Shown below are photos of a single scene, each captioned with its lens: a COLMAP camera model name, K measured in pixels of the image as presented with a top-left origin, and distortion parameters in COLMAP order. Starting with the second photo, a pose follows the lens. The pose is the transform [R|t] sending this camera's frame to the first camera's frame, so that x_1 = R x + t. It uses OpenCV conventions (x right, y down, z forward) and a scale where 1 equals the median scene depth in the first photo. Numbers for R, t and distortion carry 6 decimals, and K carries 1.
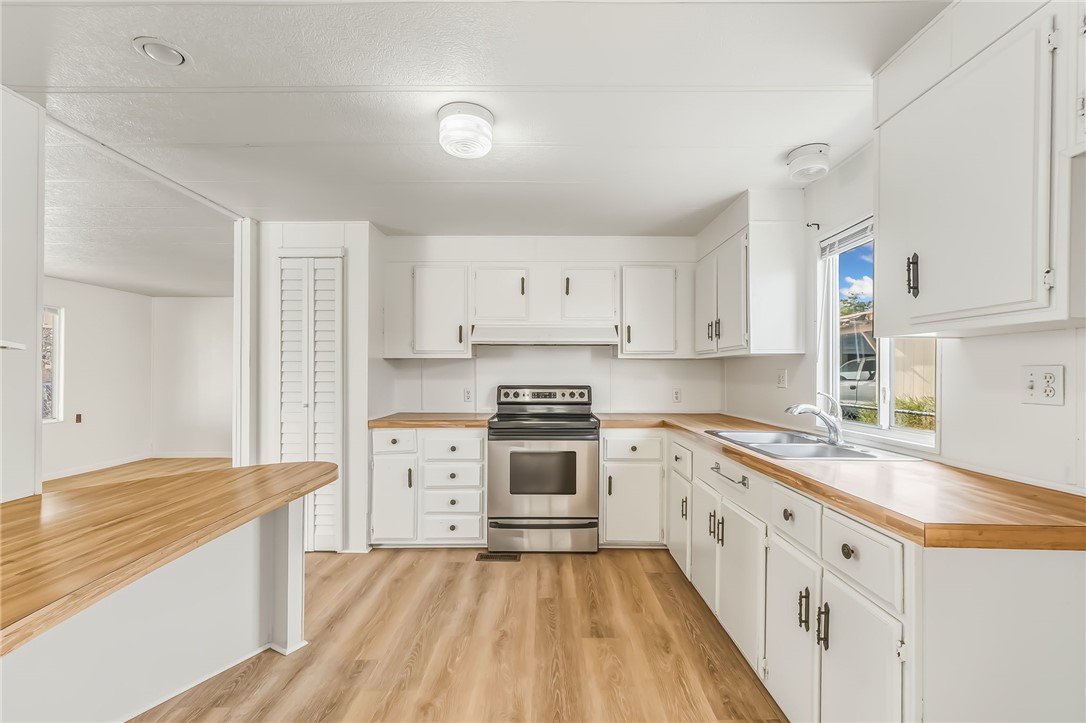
lens RADIAL K [[460.8, 0, 541.6], [0, 460.8, 367.7], [0, 0, 1]] dist [-0.000012, 0.000221]
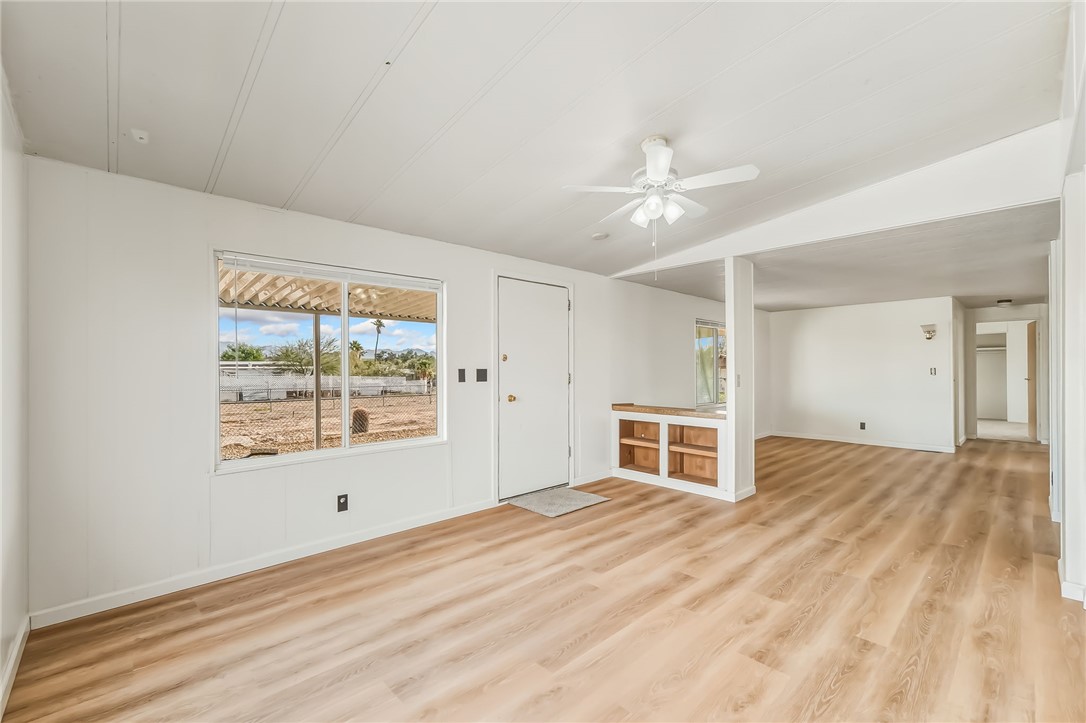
lens RADIAL K [[460.8, 0, 541.6], [0, 460.8, 367.7], [0, 0, 1]] dist [-0.000012, 0.000221]
pose [[0.690950, -0.009321, -0.722842, -0.714366], [0.013354, 0.999911, -0.000129, -0.010115], [0.722779, -0.009564, 0.691013, -0.764731]]
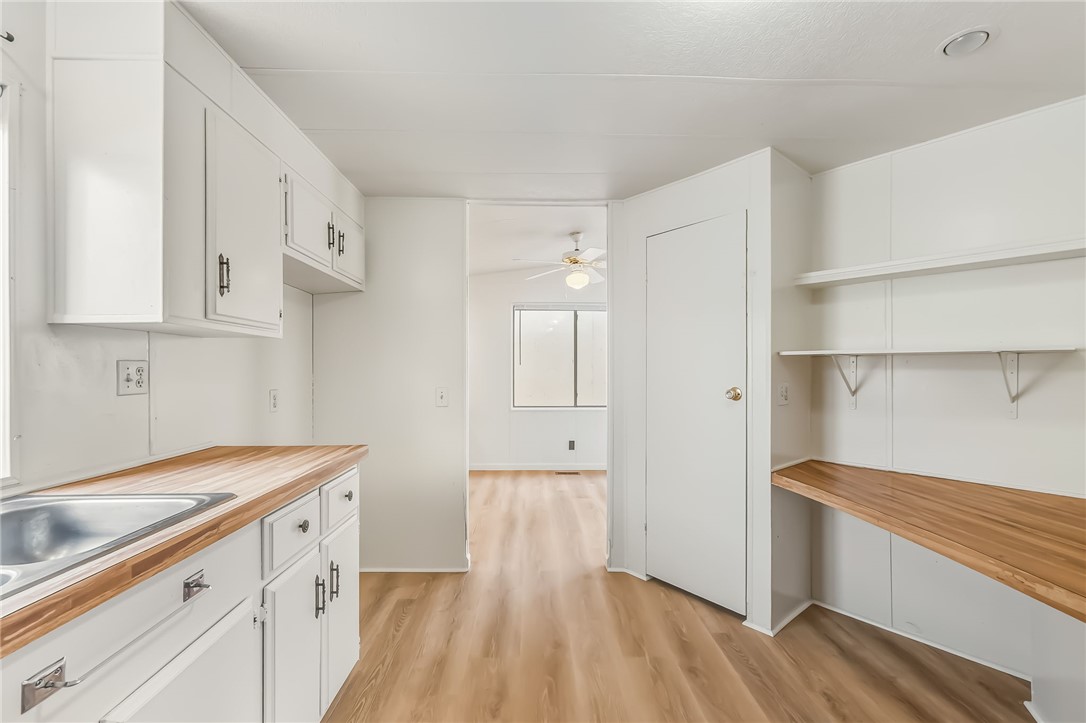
lens RADIAL K [[459.1, 0, 544.8], [0, 459.1, 361.5], [0, 0, 1]] dist [0.000223, 0.000005]
pose [[-0.999203, -0.007326, -0.039250, 0.051818], [-0.006451, 0.999728, -0.022396, 0.007240], [0.039403, -0.022125, -0.998978, 0.914912]]
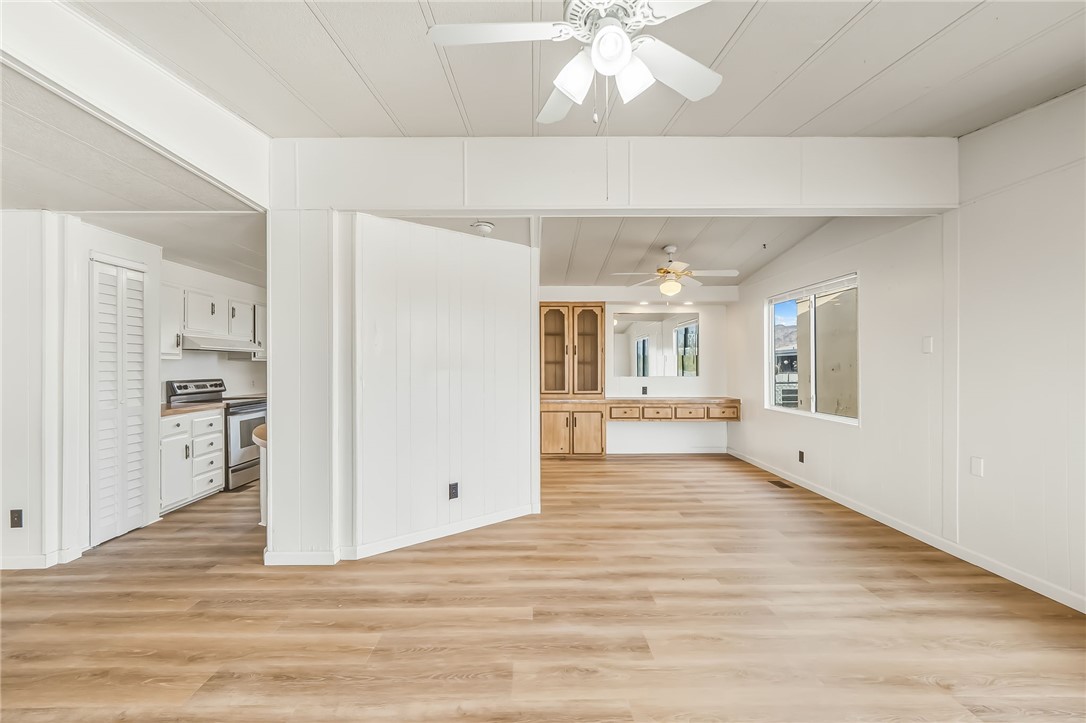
lens RADIAL K [[454.9, 0, 541.4], [0, 454.9, 367.8], [0, 0, 1]] dist [0.000773, 0.000164]
pose [[-0.017679, -0.006887, 0.999820, -1.585081], [-0.004158, 0.999968, 0.006815, -0.011850], [-0.999835, -0.004037, -0.017707, 0.016254]]
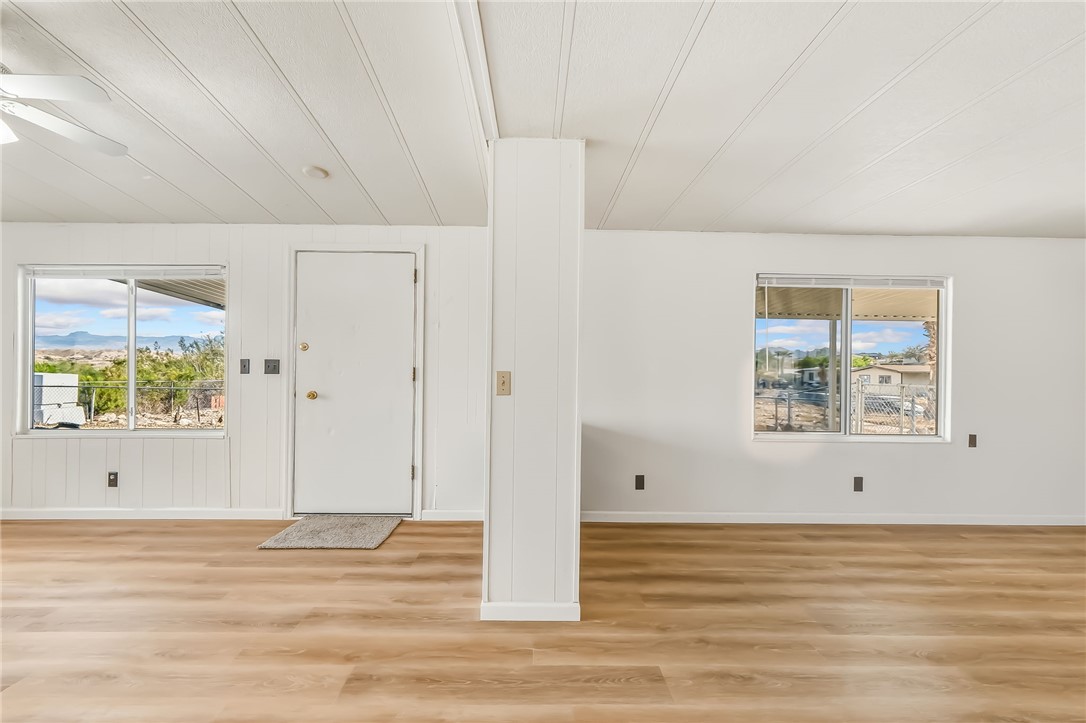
lens RADIAL K [[465.5, 0, 538.1], [0, 465.5, 367.8], [0, 0, 1]] dist [0.000617, 0.000171]
pose [[0.023096, -0.002427, -0.999730, -0.601576], [-0.000914, 0.999997, -0.002448, 0.013298], [0.999733, 0.000970, 0.023094, 0.619691]]
